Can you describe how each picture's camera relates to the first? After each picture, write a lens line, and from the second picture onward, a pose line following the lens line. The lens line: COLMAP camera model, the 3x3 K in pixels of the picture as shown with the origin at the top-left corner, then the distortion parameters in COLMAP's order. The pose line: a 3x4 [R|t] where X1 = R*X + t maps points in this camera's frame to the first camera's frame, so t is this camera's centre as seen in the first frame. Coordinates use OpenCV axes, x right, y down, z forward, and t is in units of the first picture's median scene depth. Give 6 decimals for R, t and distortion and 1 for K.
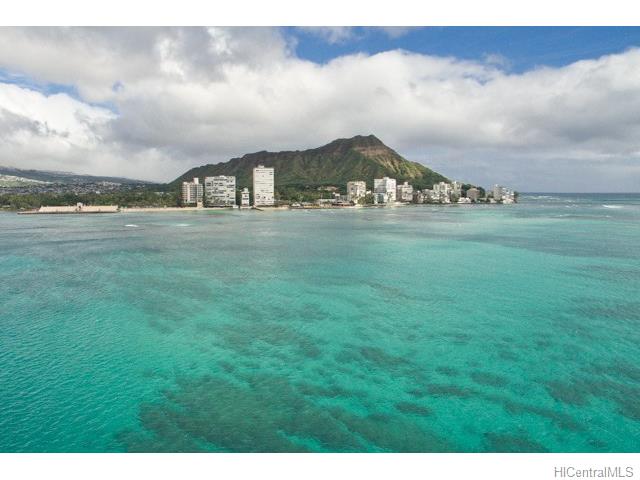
lens RADIAL K [[497.6, 0, 320.0], [0, 497.6, 240.0], [0, 0, 1]] dist [-0.077628, 0.002177]
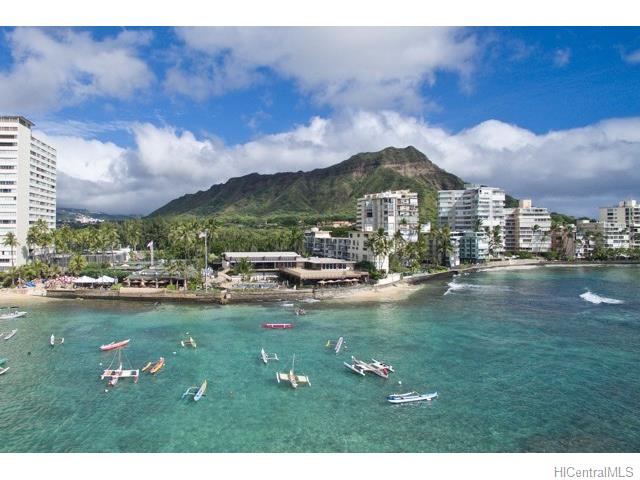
lens RADIAL K [[497.6, 0, 320.0], [0, 497.6, 240.0], [0, 0, 1]] dist [-0.077628, 0.002177]
pose [[0.997976, 0.002458, -0.063546, 0.029547], [-0.007754, 0.996500, -0.083231, -0.035111], [0.063119, 0.083555, 0.994502, 0.392287]]
